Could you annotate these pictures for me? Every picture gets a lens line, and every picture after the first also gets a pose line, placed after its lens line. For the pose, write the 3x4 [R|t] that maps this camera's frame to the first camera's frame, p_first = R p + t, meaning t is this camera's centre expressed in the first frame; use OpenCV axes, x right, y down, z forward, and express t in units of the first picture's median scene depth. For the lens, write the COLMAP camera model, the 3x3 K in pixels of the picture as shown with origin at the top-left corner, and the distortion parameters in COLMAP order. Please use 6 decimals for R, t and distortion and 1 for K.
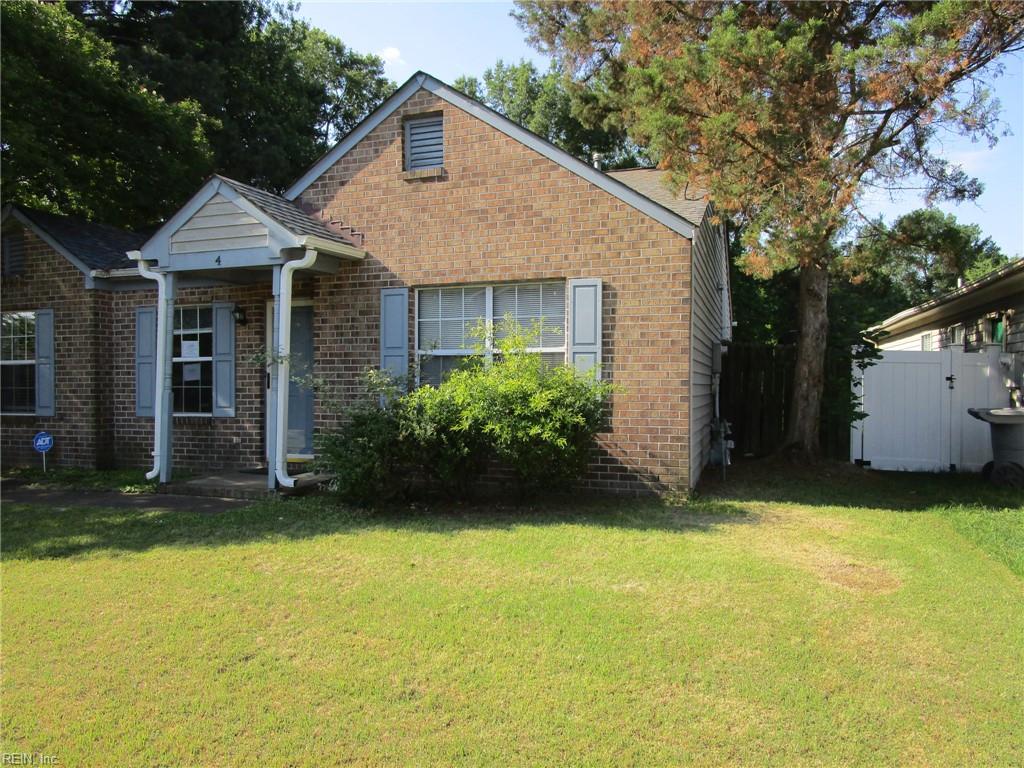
lens RADIAL K [[729.2, 0, 512.0], [0, 729.2, 384.1], [0, 0, 1]] dist [-0.014892, 0.005337]
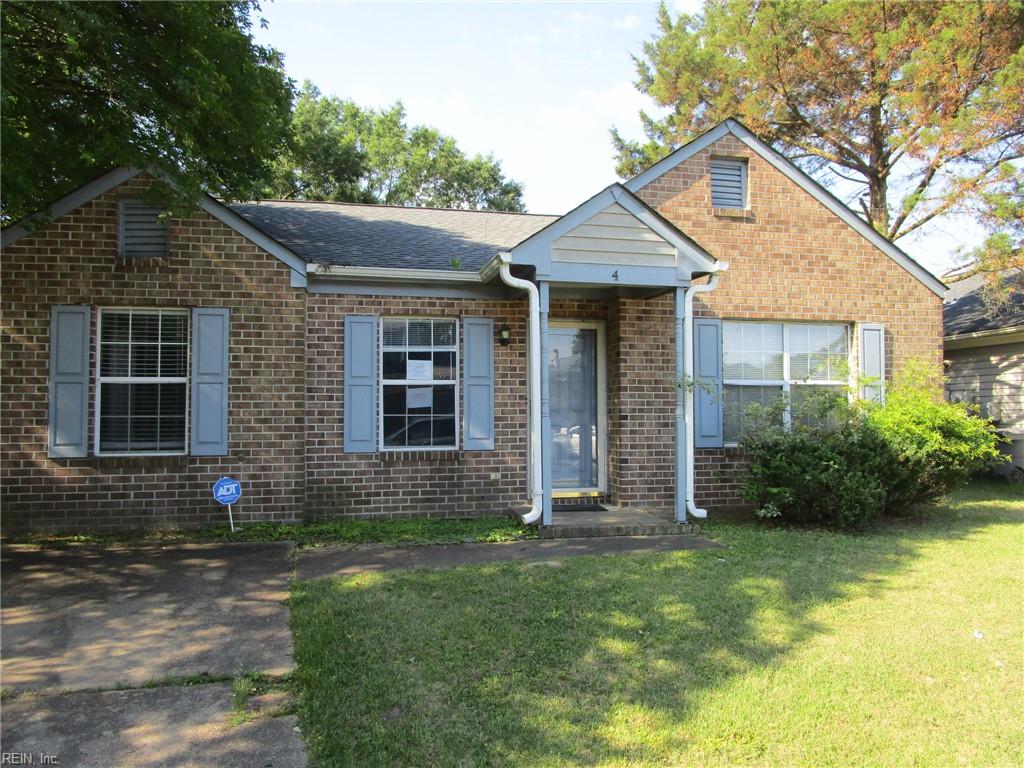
lens RADIAL K [[729.2, 0, 512.2], [0, 729.2, 385.8], [0, 0, 1]] dist [-0.014892, 0.005337]
pose [[0.855519, 0.024017, 0.517213, -0.891893], [0.000631, 0.998874, -0.047428, 0.011078], [-0.517770, 0.040902, 0.854541, 0.259988]]
